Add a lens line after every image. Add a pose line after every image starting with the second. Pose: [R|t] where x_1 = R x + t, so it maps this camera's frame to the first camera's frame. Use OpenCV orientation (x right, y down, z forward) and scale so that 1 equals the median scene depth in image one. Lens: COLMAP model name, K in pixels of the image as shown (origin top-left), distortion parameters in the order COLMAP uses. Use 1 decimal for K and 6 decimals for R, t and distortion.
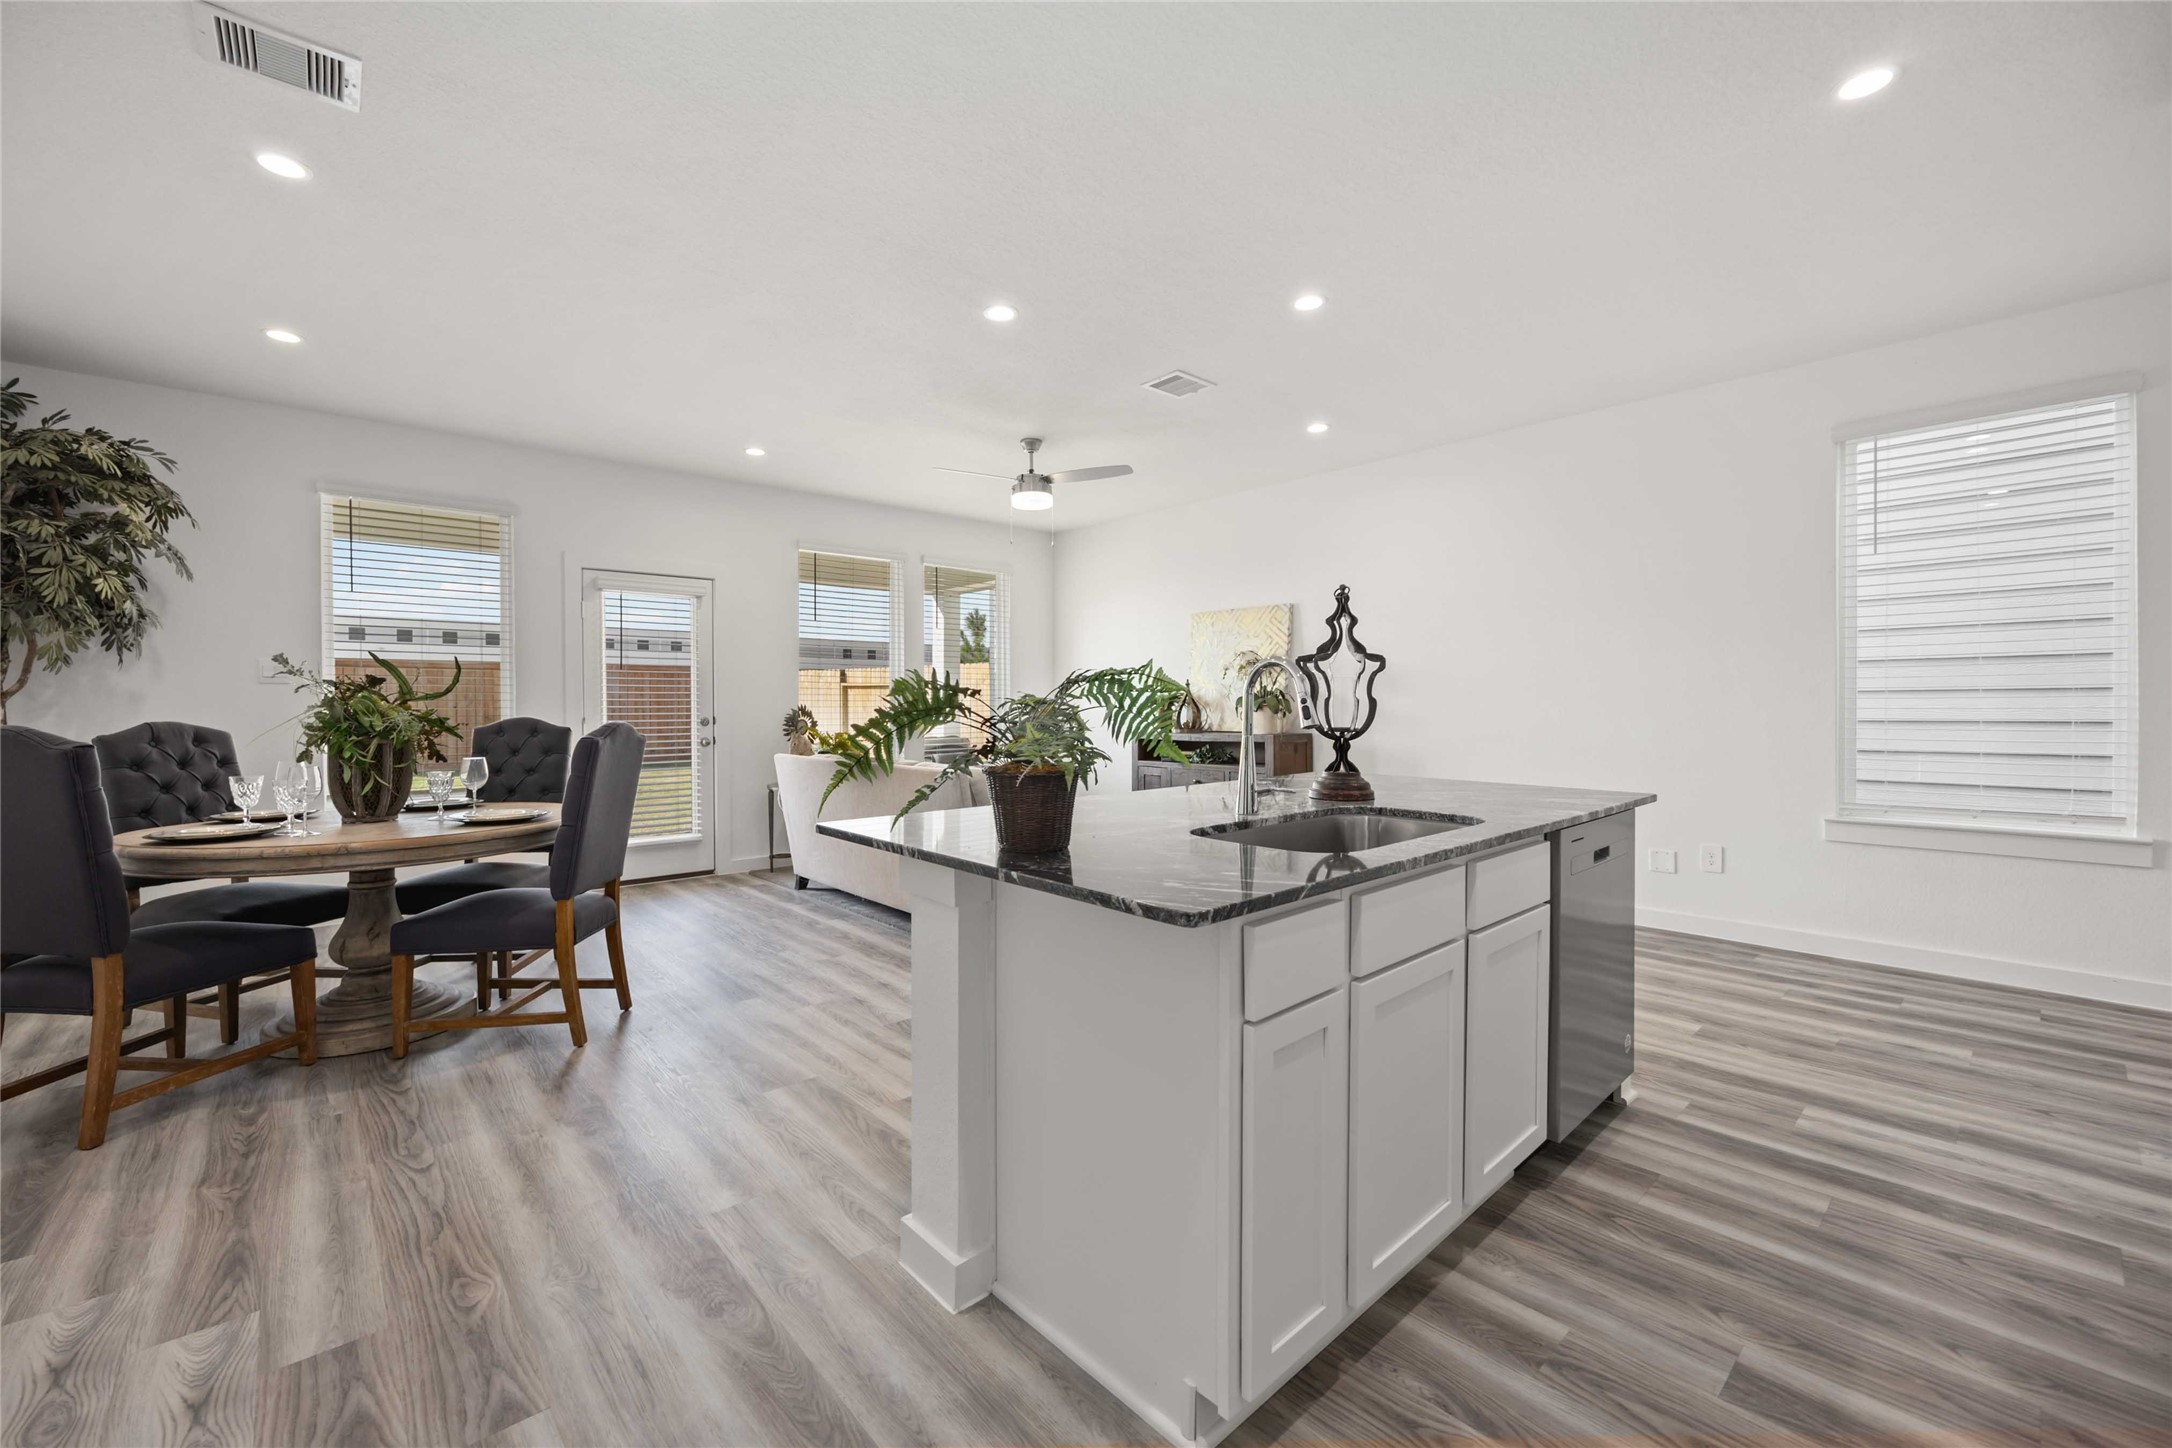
lens RADIAL K [[873.0, 0, 1083.7], [0, 873.0, 715.4], [0, 0, 1]] dist [0.000323, 0.000089]
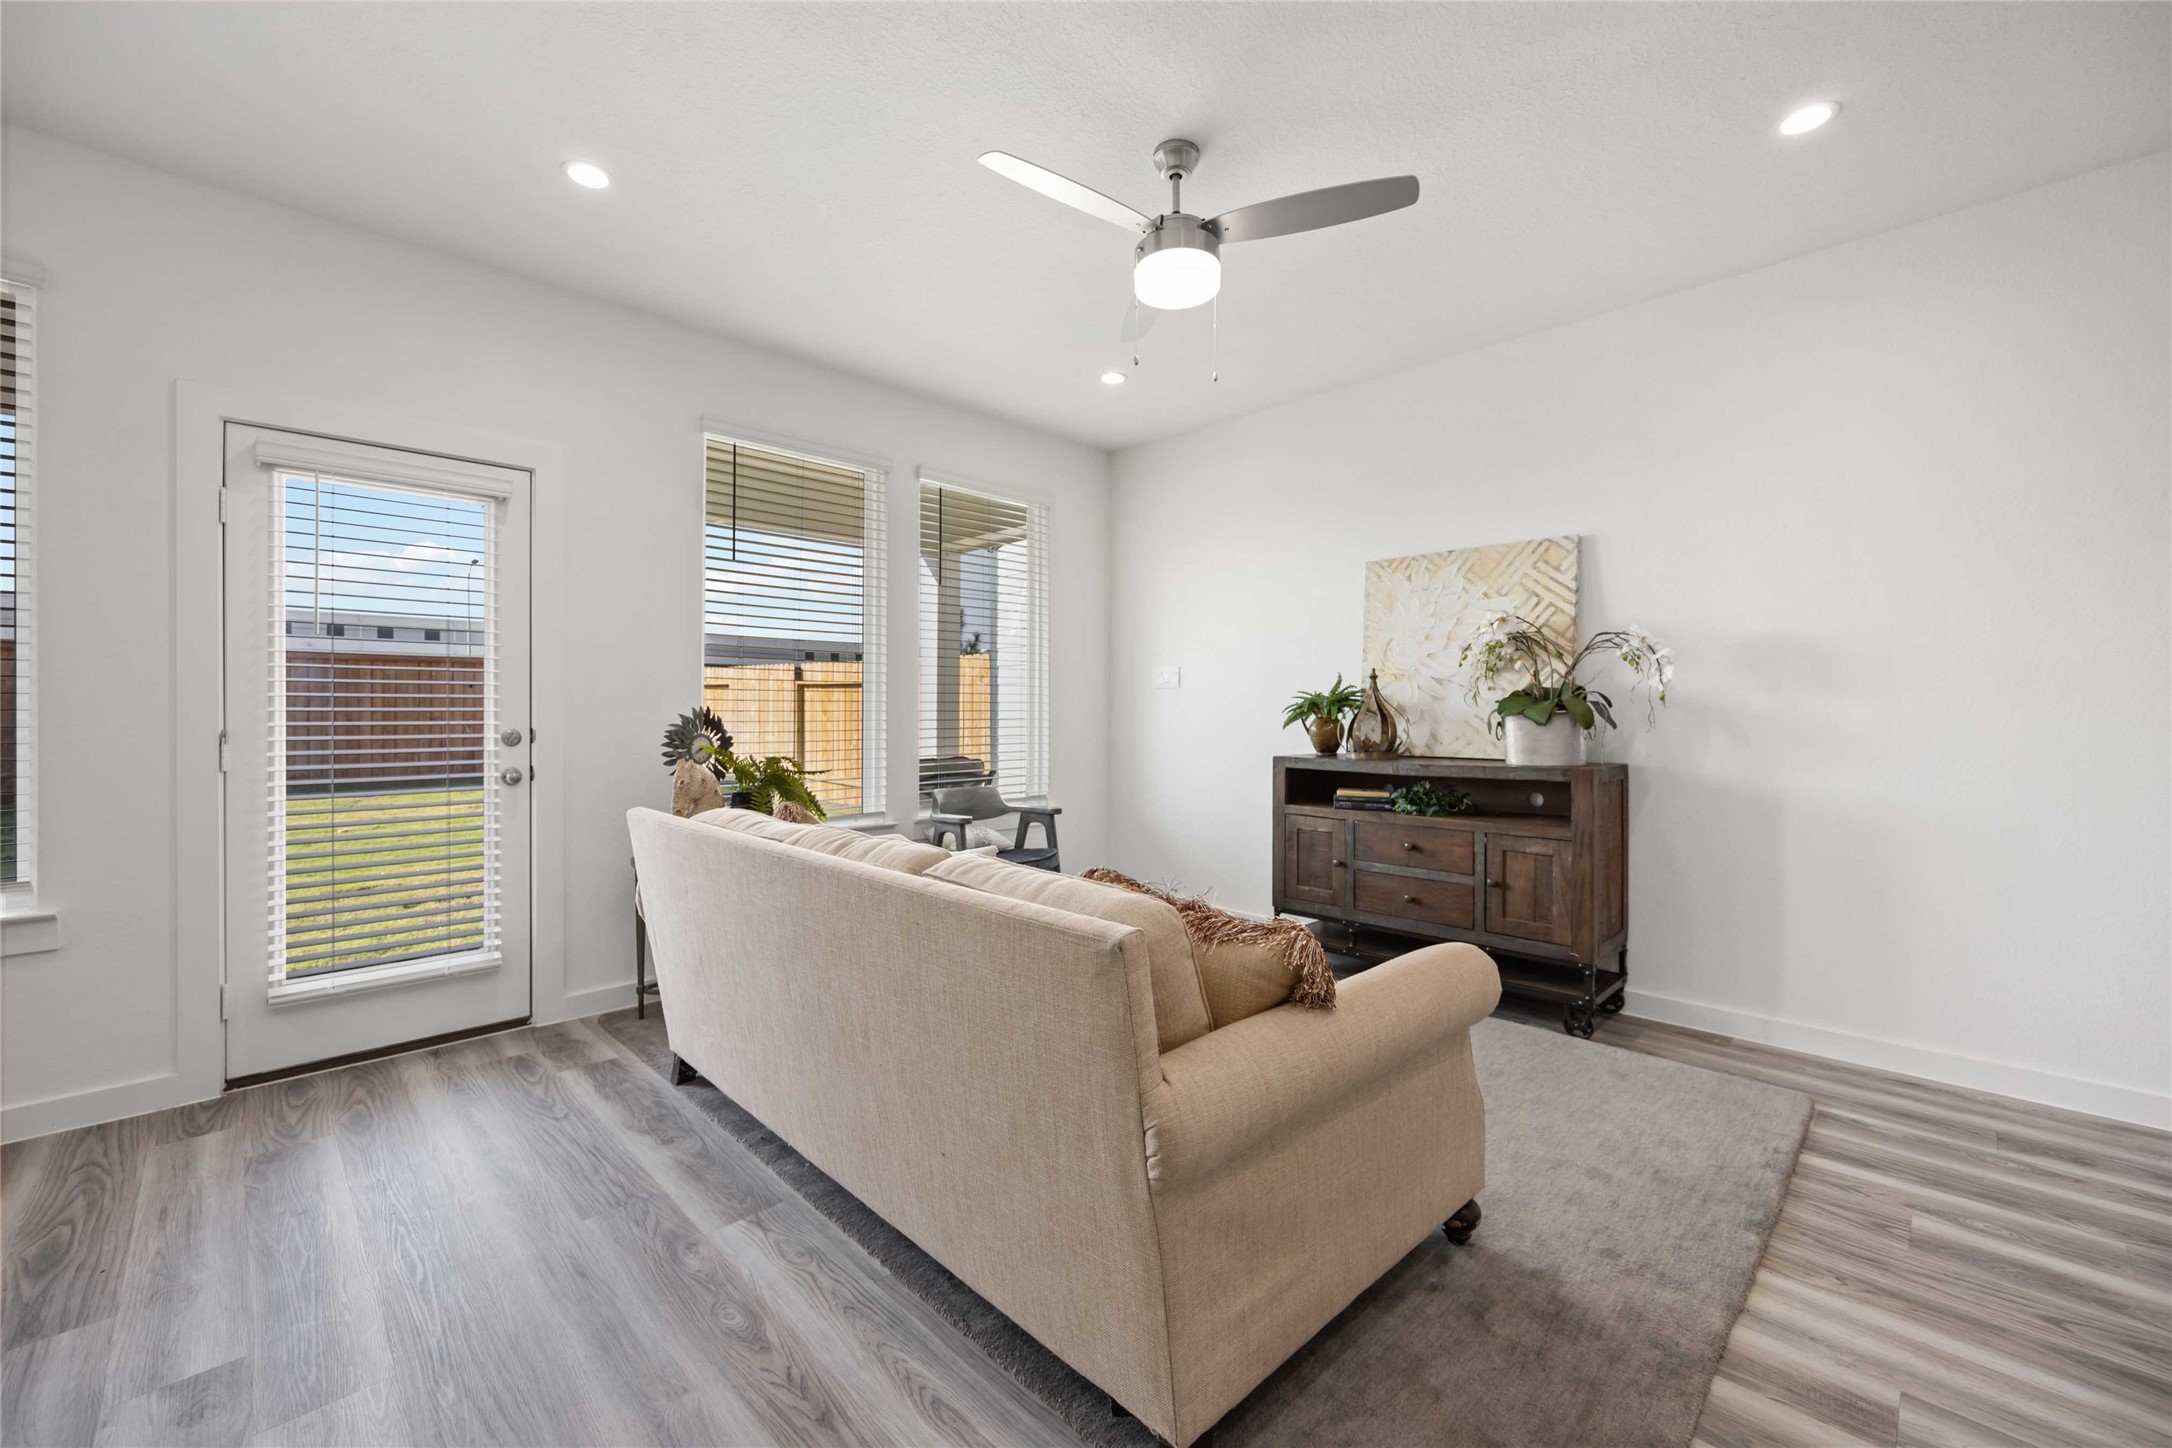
lens RADIAL K [[870.3, 0, 1090.5], [0, 870.3, 711.4], [0, 0, 1]] dist [0.001942, 0.000189]
pose [[0.999016, 0.005480, 0.044010, -0.247033], [-0.004887, 0.999896, -0.013579, -0.008583], [-0.044080, 0.013350, 0.998939, 1.051818]]
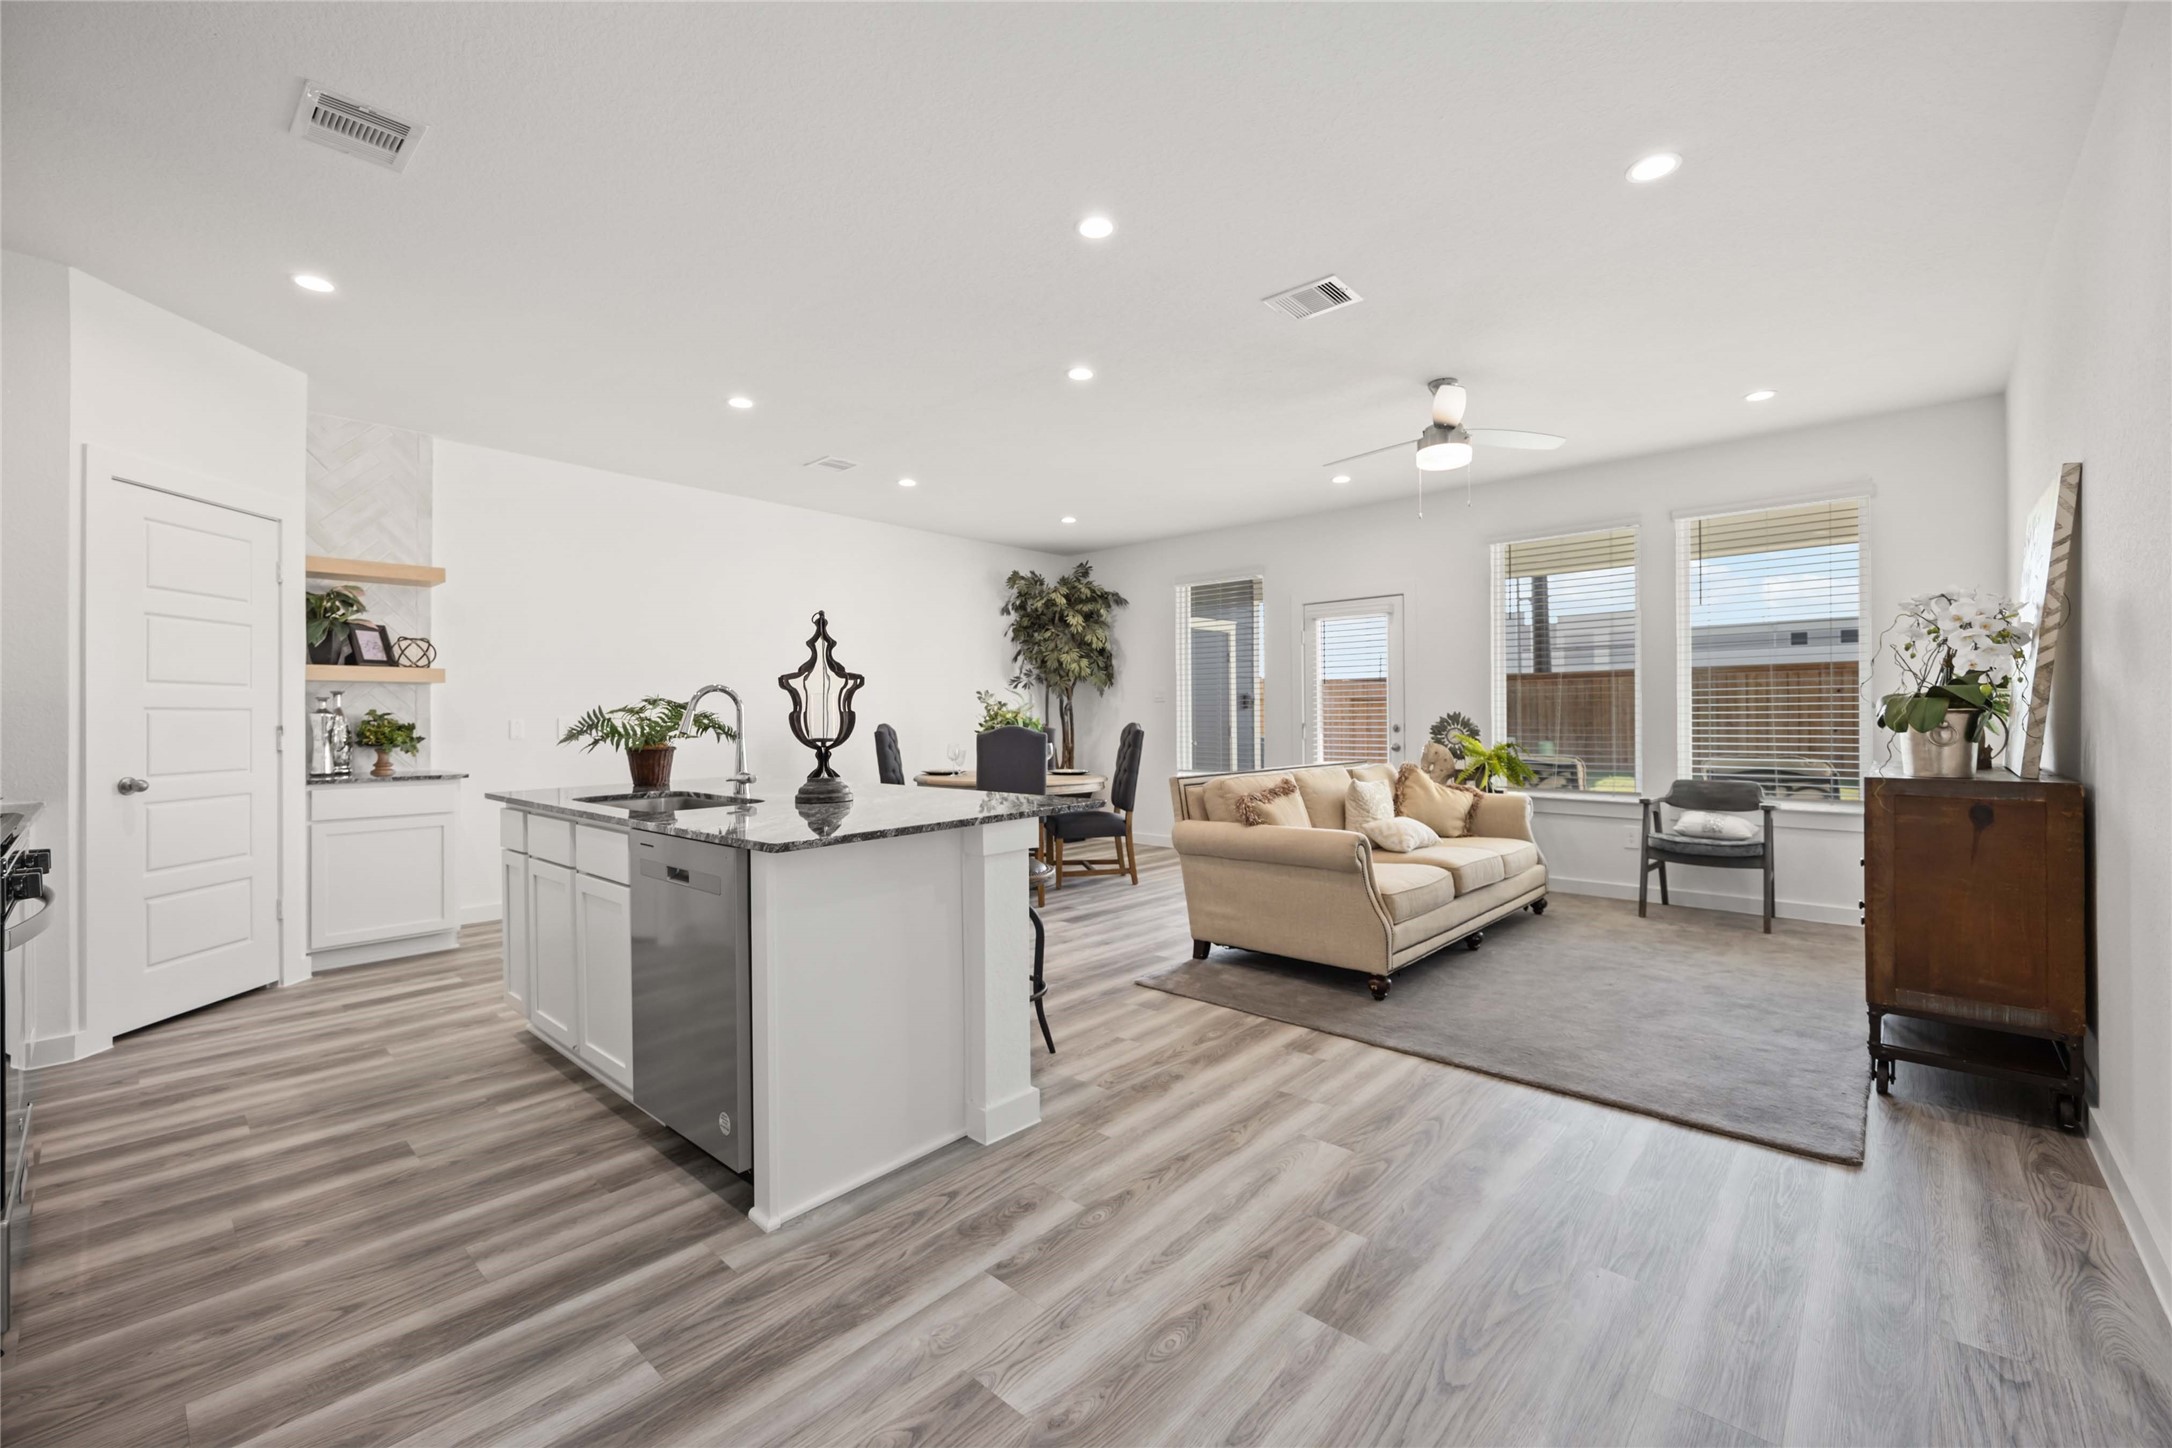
lens RADIAL K [[889.7, 0, 1086.9], [0, 889.7, 714.4], [0, 0, 1]] dist [-0.002090, -0.000013]
pose [[0.101896, 0.002034, -0.994793, 1.410410], [-0.007592, 0.999970, 0.001267, -0.020008], [0.994766, 0.007424, 0.101909, 1.174347]]
